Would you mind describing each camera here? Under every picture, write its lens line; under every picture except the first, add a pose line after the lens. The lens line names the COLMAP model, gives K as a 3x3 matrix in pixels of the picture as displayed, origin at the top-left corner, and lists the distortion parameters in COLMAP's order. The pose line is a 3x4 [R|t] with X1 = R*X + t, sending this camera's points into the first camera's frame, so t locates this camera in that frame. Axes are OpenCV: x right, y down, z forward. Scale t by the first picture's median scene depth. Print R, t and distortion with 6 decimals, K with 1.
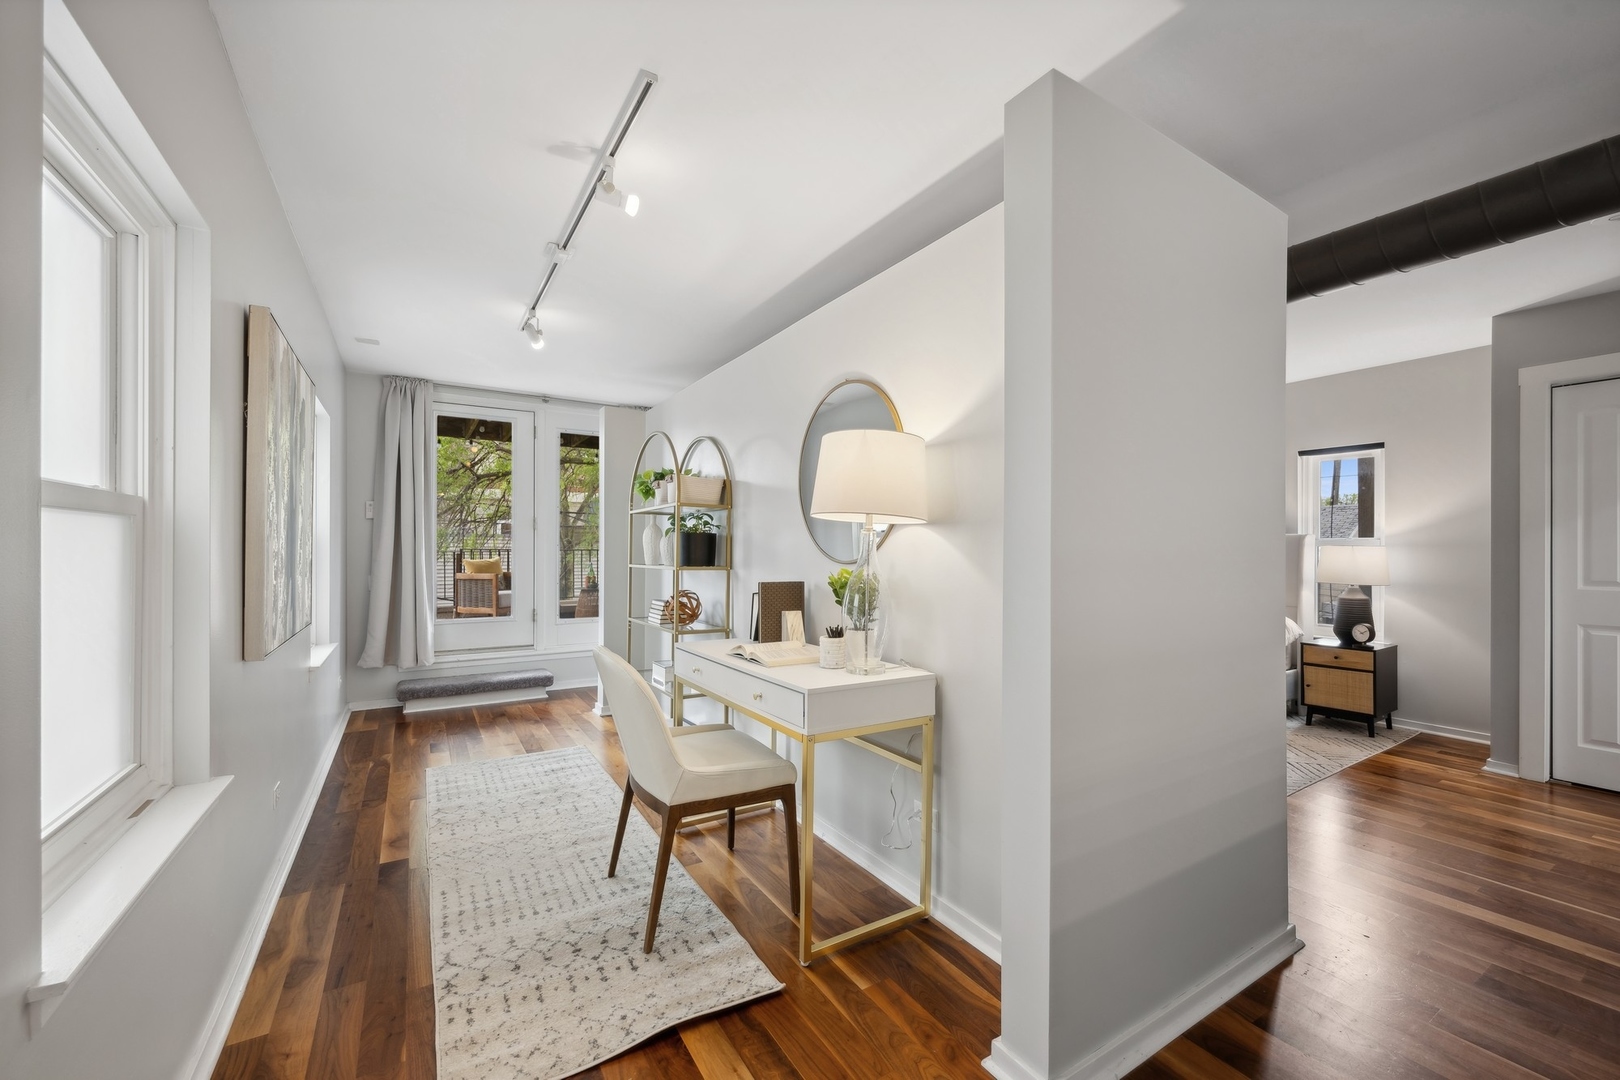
lens RADIAL K [[636.5, 0, 809.7], [0, 636.5, 549.4], [0, 0, 1]] dist [0.000009, -0.000262]
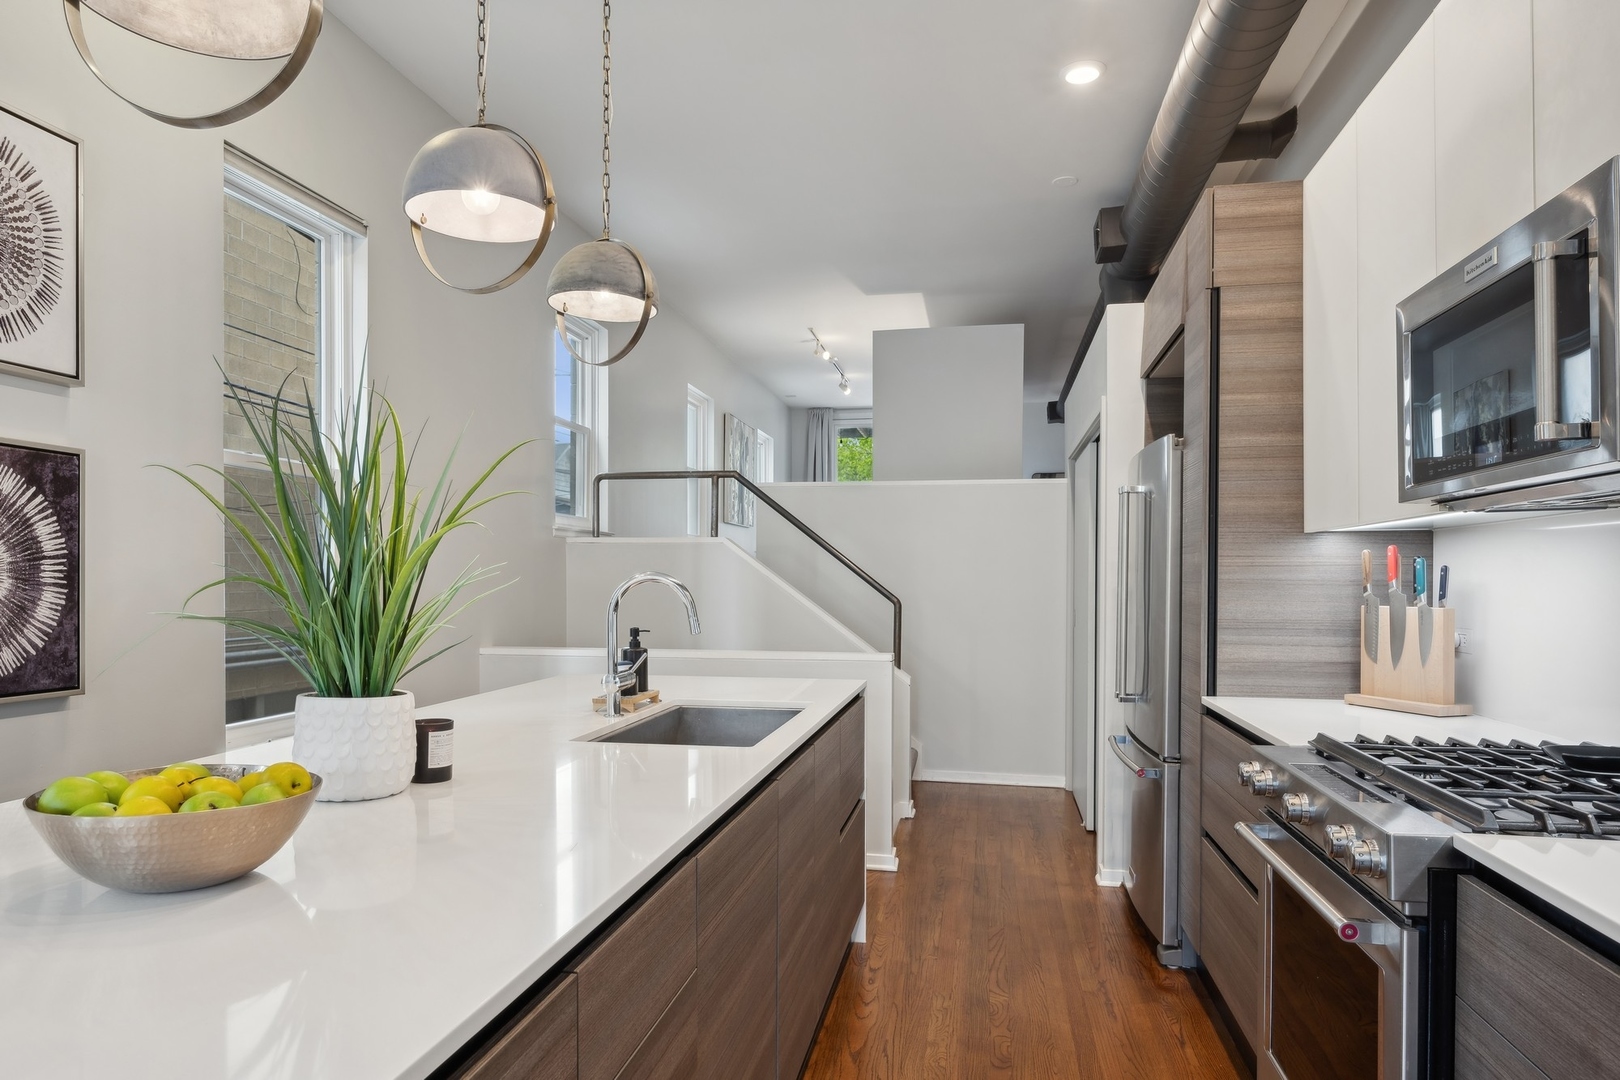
lens RADIAL K [[1006.4, 0, 755.9], [0, 1006.4, 589.6], [0, 0, 1]] dist [-0.006064, 0.001457]
pose [[0.708414, 0.010409, -0.705721, 1.463614], [-0.006321, 0.999945, 0.008403, 0.242525], [0.705769, -0.001491, 0.708440, -1.294616]]
